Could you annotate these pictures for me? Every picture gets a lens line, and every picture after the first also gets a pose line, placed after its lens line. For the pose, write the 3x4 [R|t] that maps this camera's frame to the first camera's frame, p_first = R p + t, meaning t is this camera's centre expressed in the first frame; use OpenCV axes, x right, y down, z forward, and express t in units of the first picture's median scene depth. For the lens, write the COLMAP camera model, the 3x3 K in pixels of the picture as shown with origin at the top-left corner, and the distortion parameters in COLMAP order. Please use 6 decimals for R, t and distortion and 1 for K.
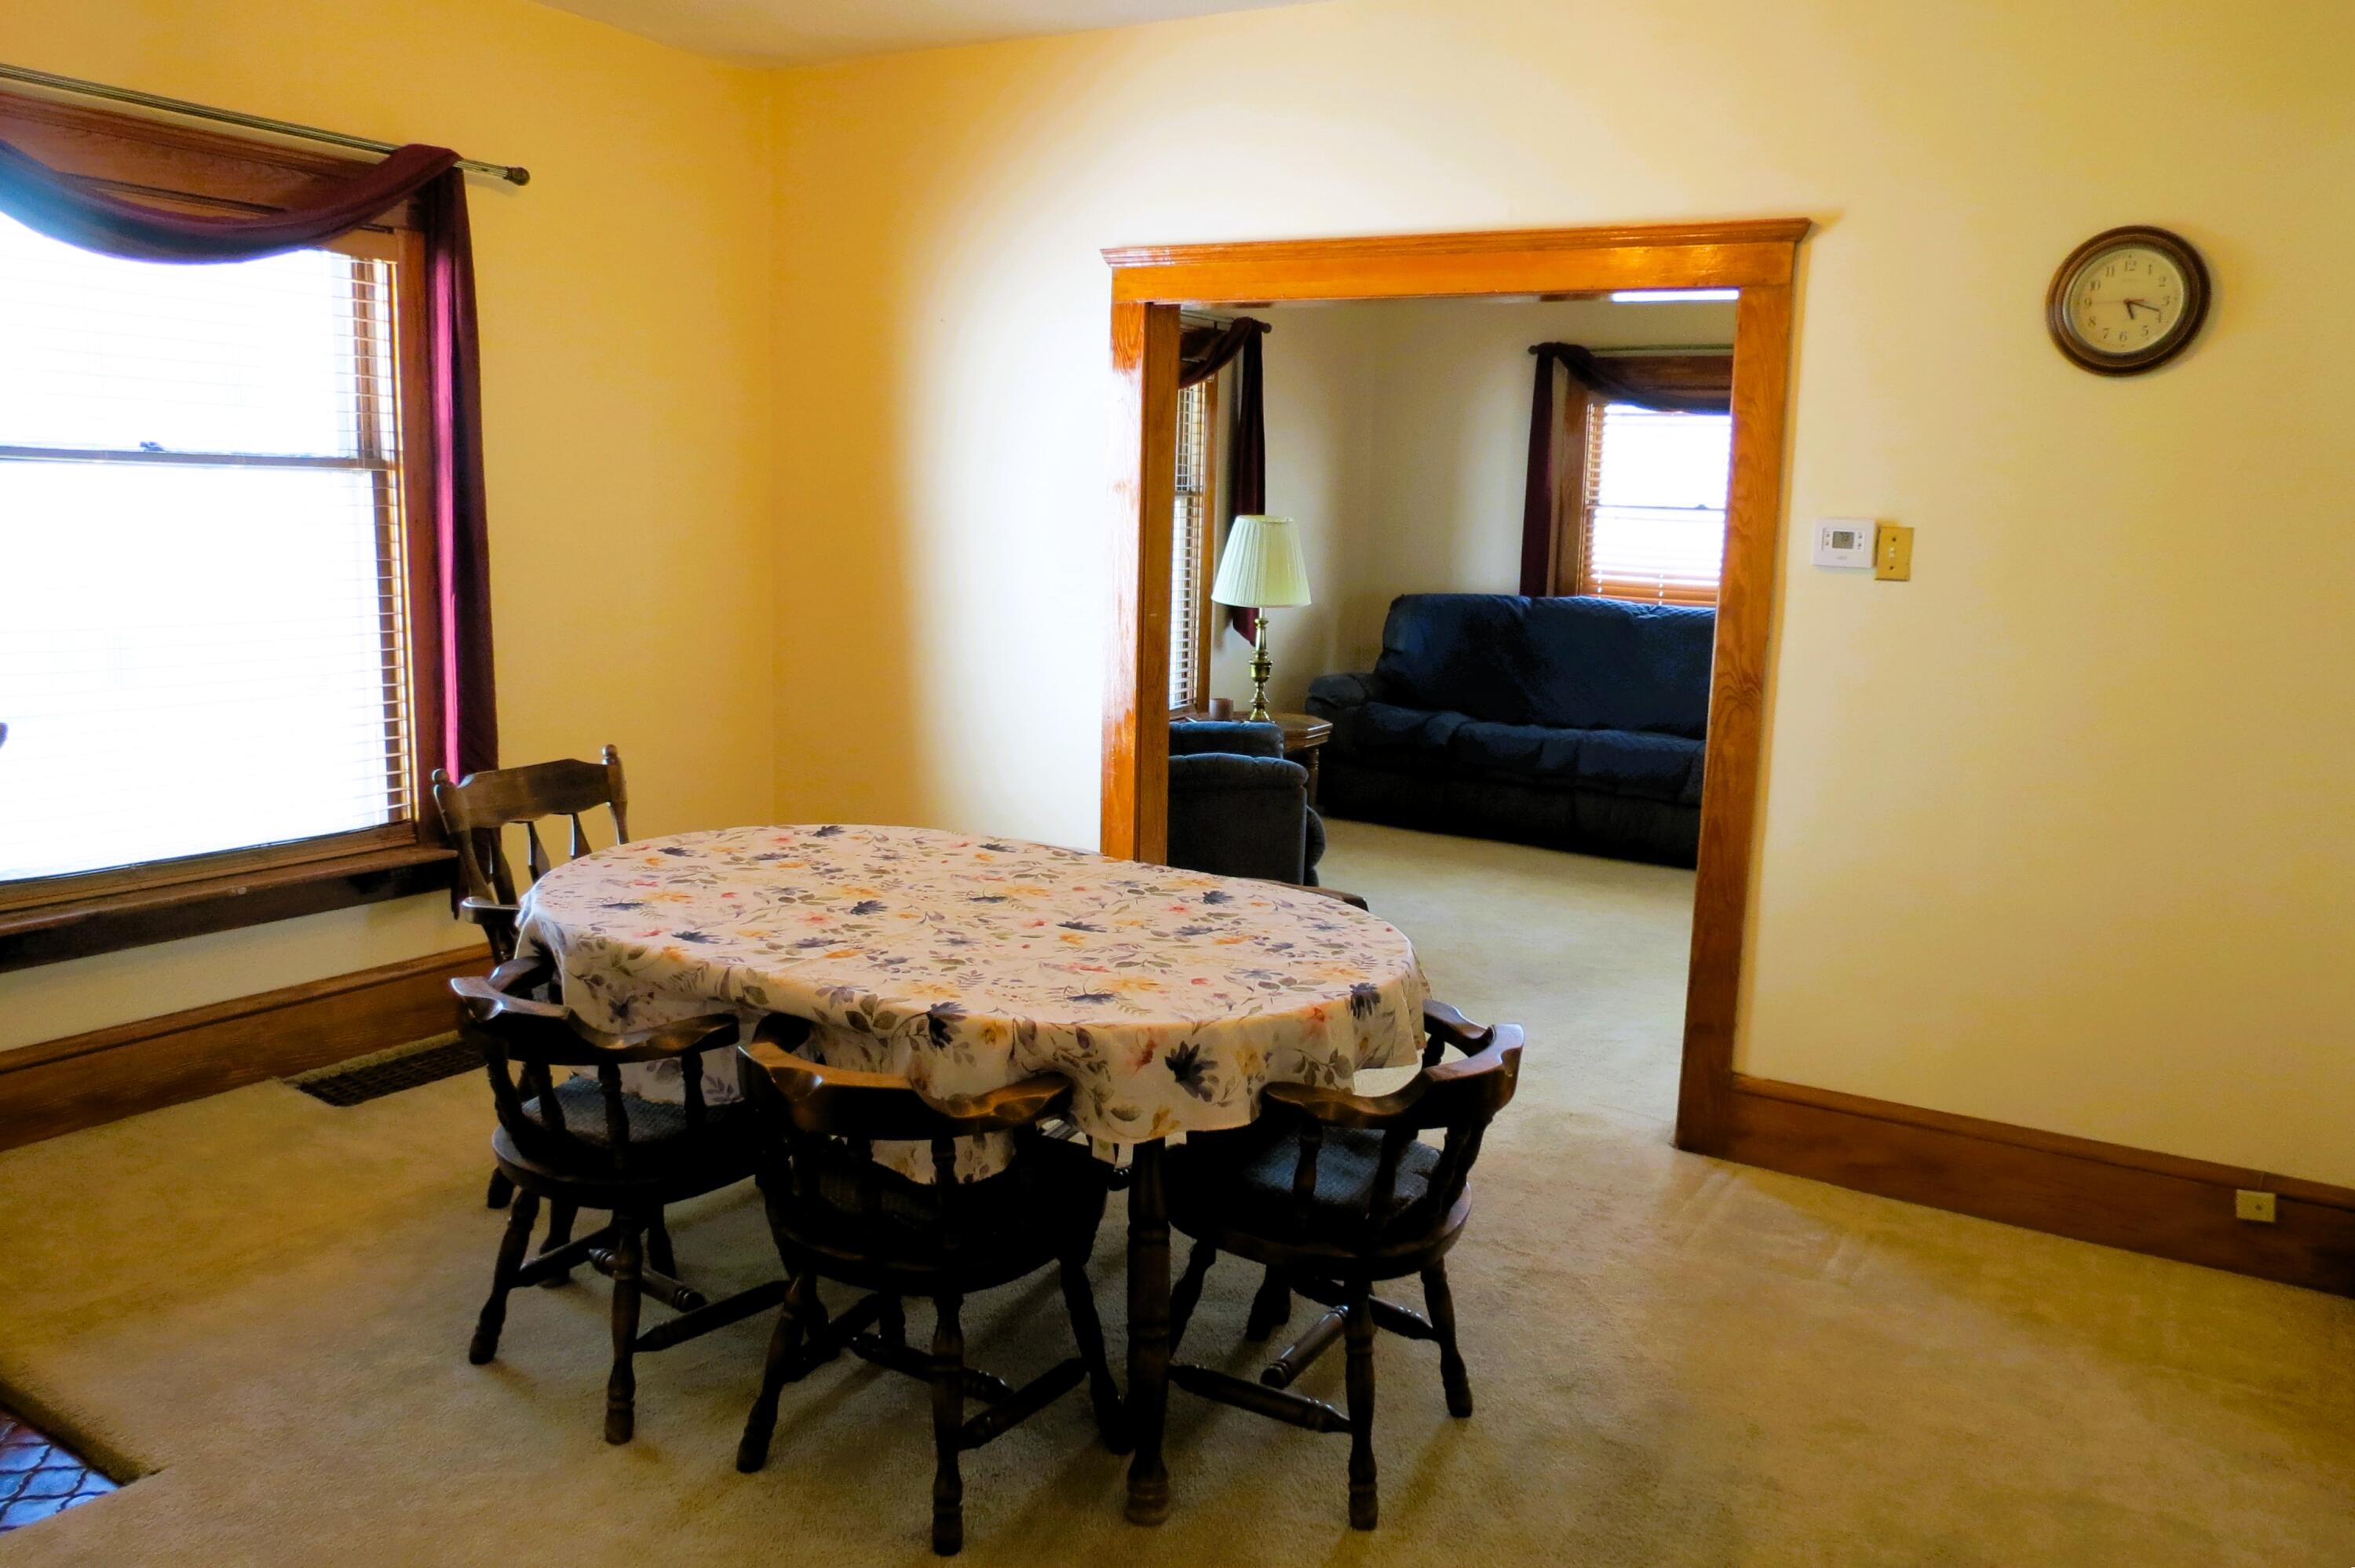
lens RADIAL K [[1721.8, 0, 1177.5], [0, 1721.8, 784.0], [0, 0, 1]] dist [-0.028480, -0.001432]
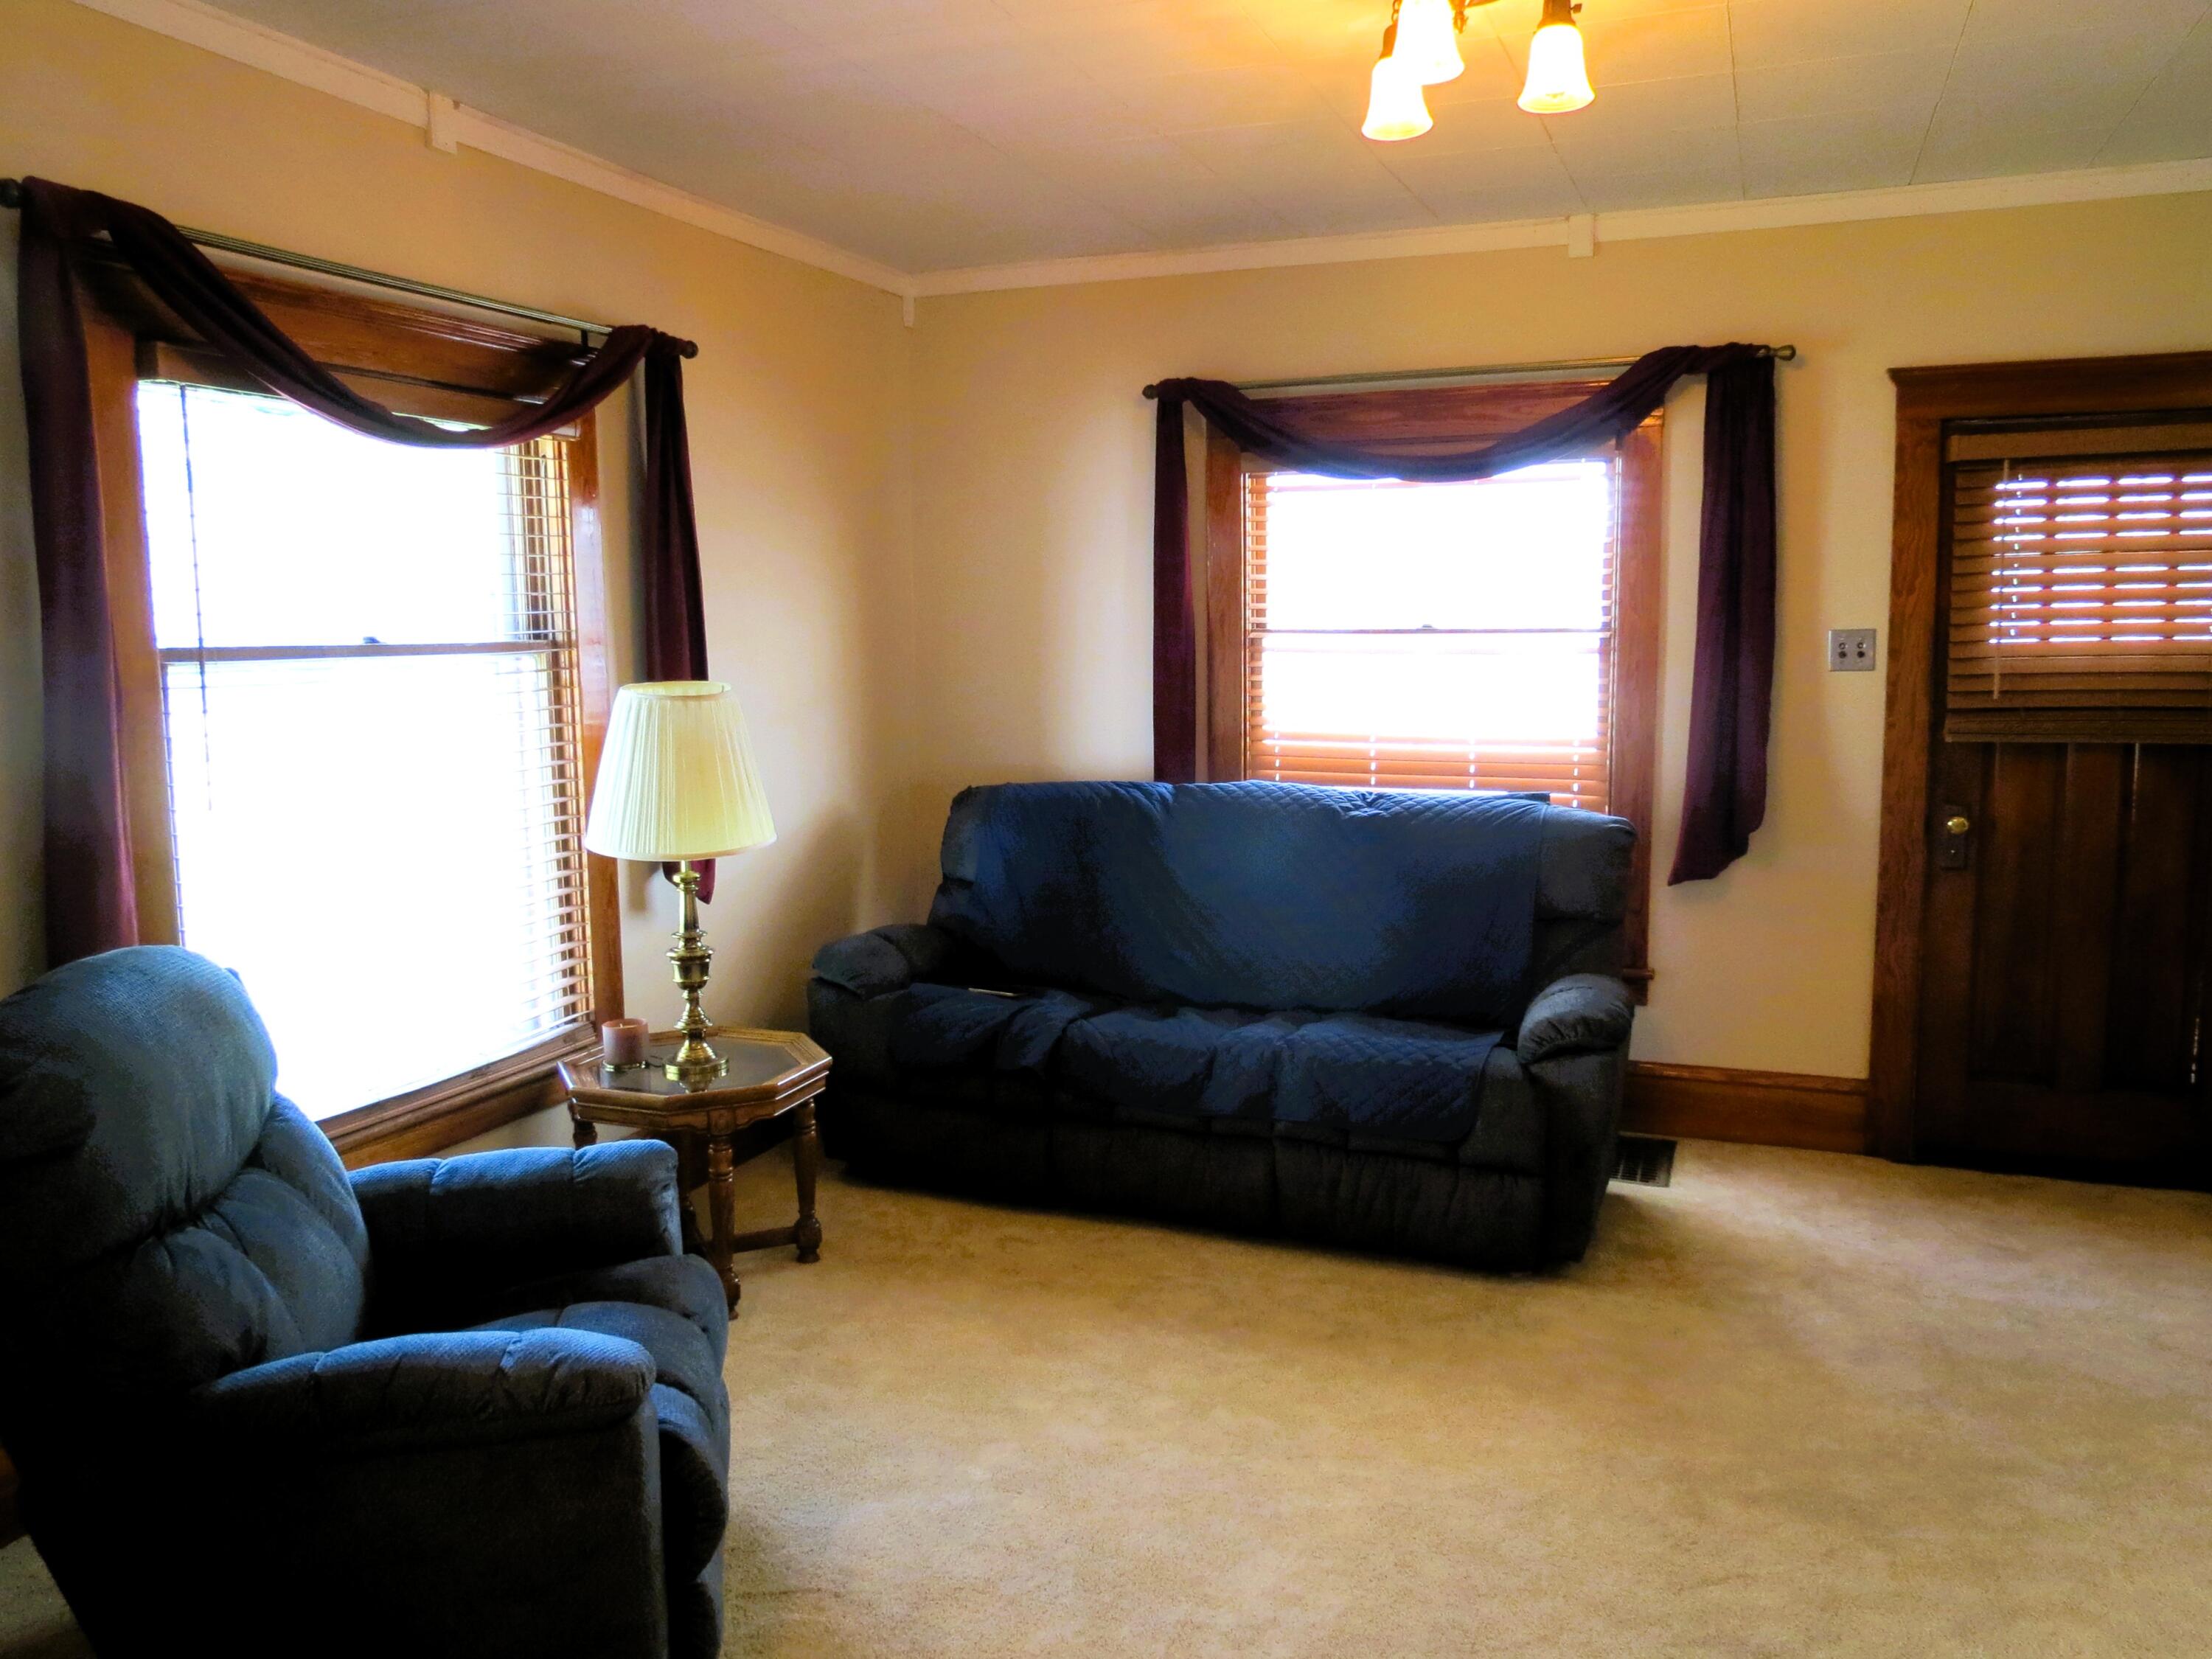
lens RADIAL K [[1628.9, 0, 1111.8], [0, 1628.9, 822.0], [0, 0, 1]] dist [-0.041583, 0.058573]
pose [[0.984544, -0.058343, 0.165134, 0.086399], [0.064583, 0.997377, -0.032671, -0.077476], [-0.162795, 0.042830, 0.985730, 0.426191]]
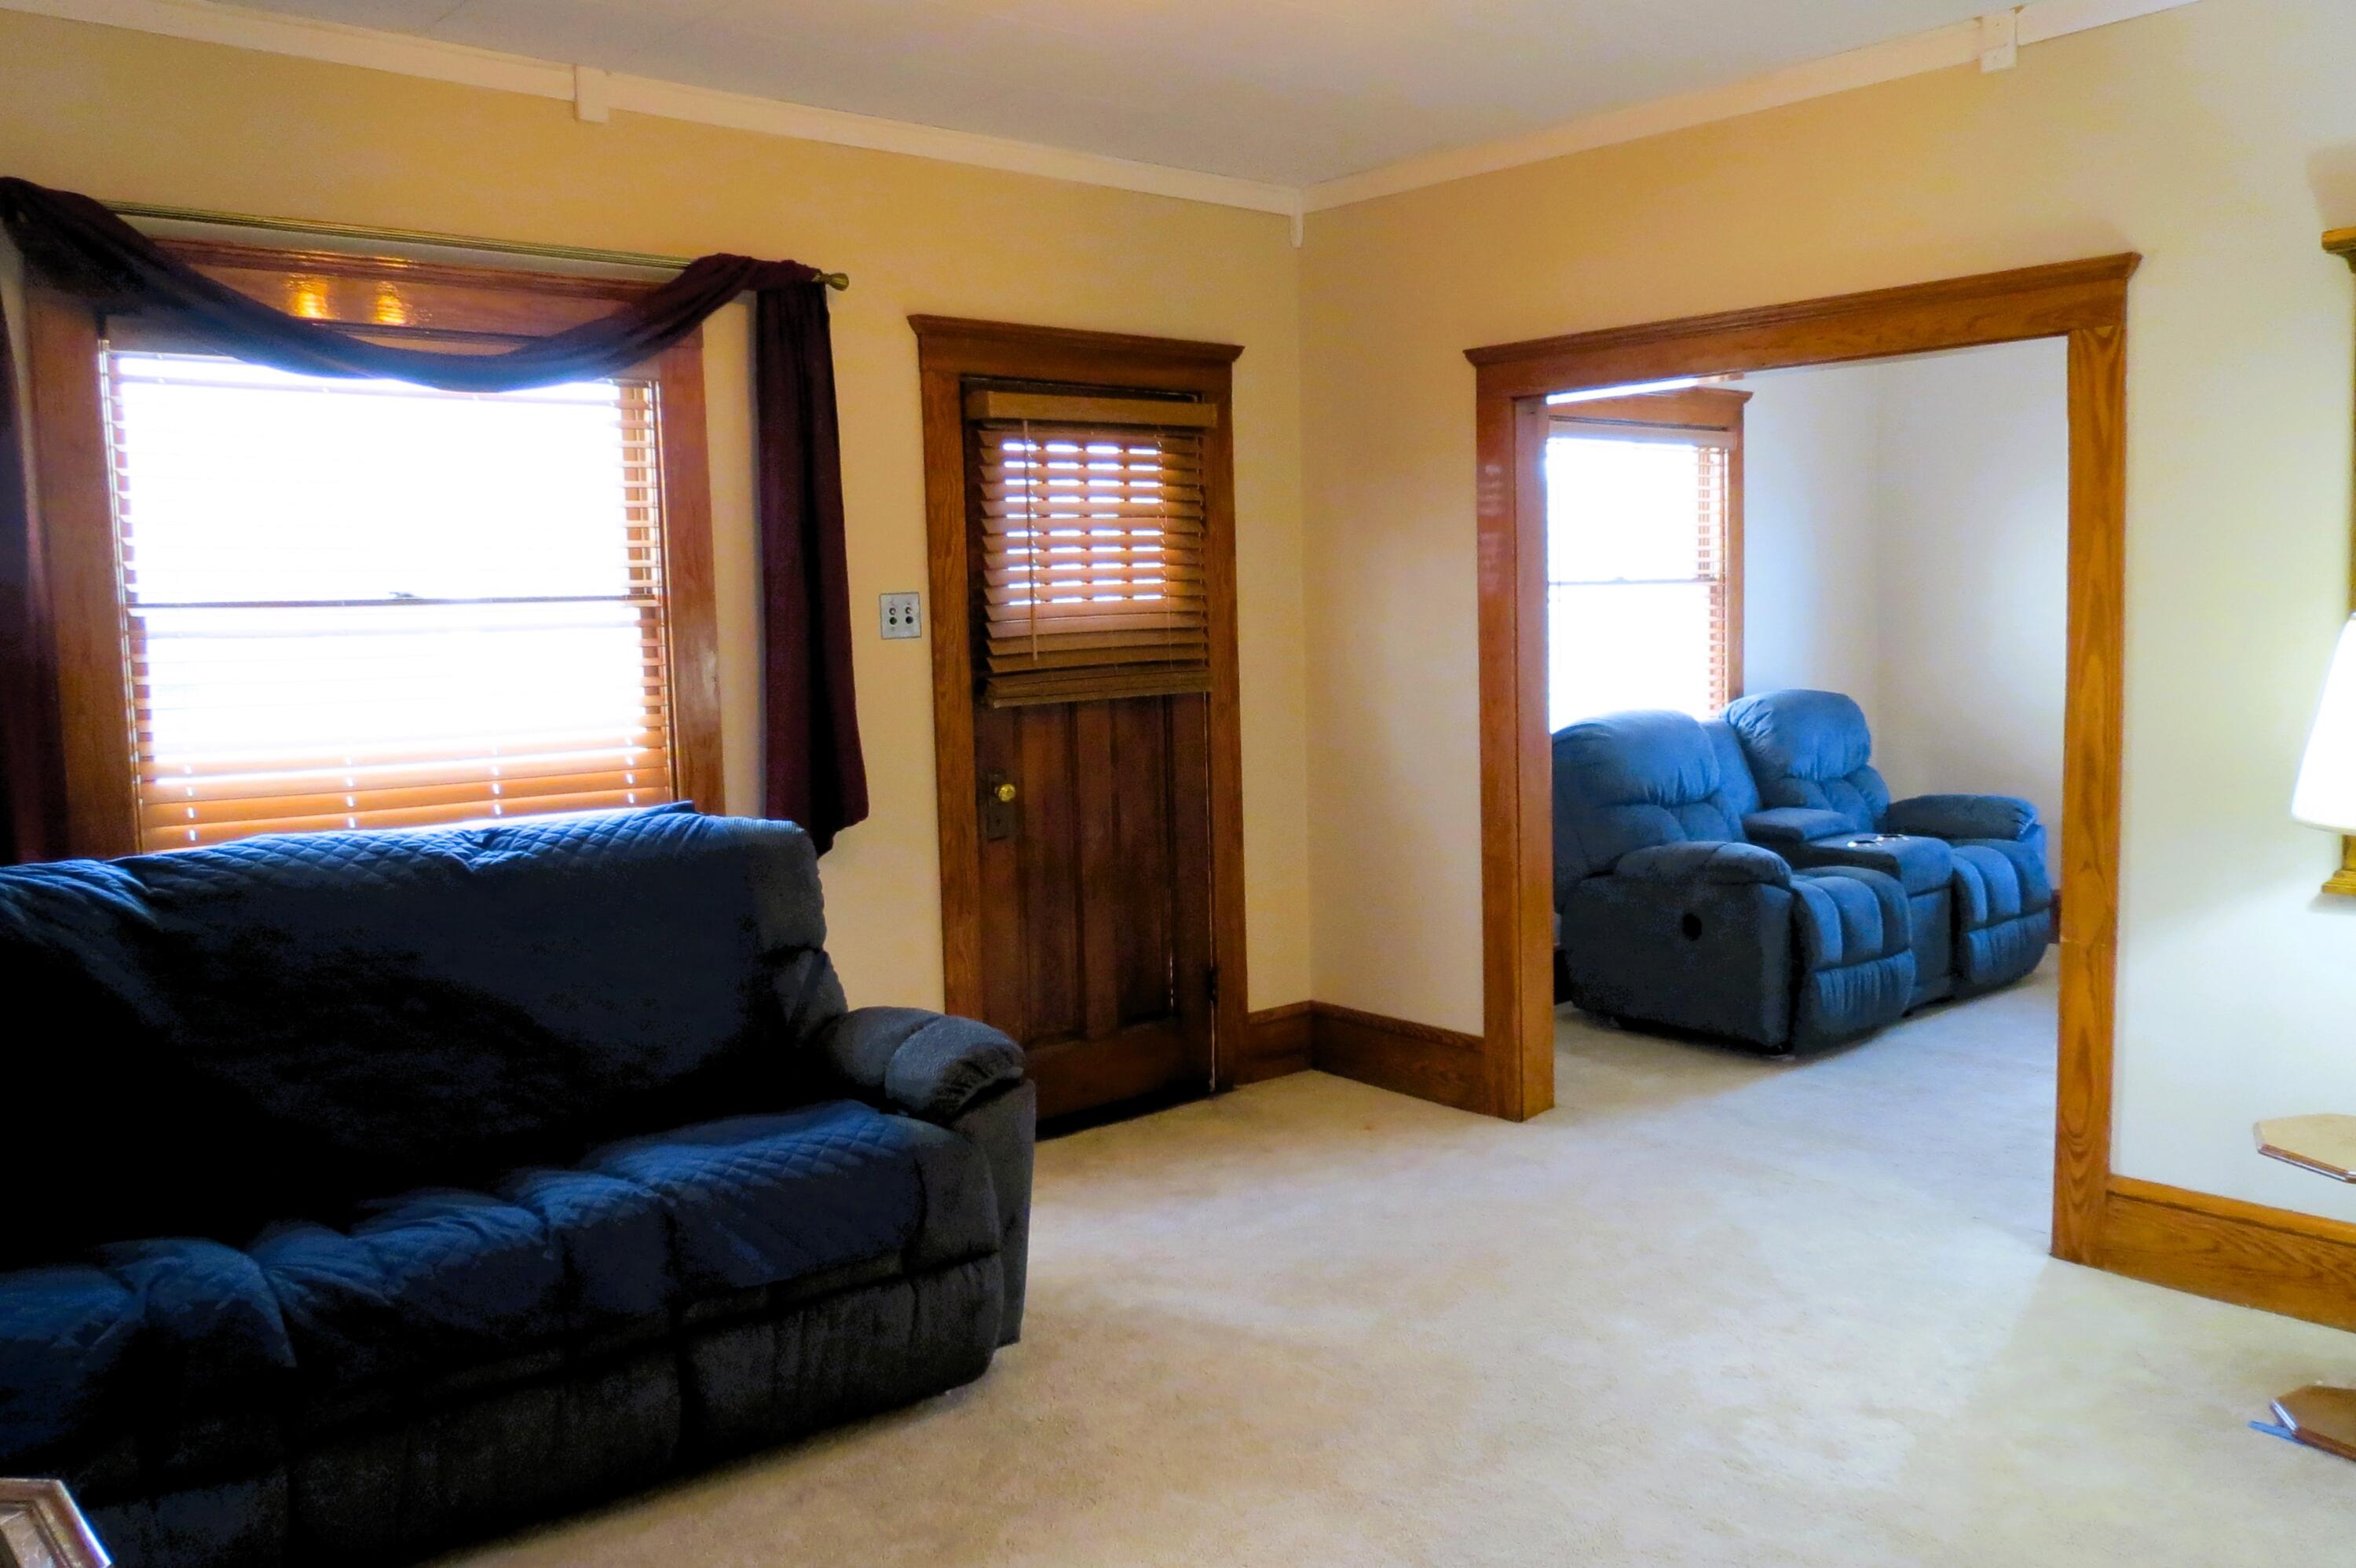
lens RADIAL K [[1827.2, 0, 1176.3], [0, 1827.2, 773.4], [0, 0, 1]] dist [0.001188, 0.001732]
pose [[0.325604, -0.125545, 0.937134, -0.080543], [0.185283, 0.980401, 0.066965, -0.110728], [-0.927174, 0.151831, 0.342483, 0.652909]]
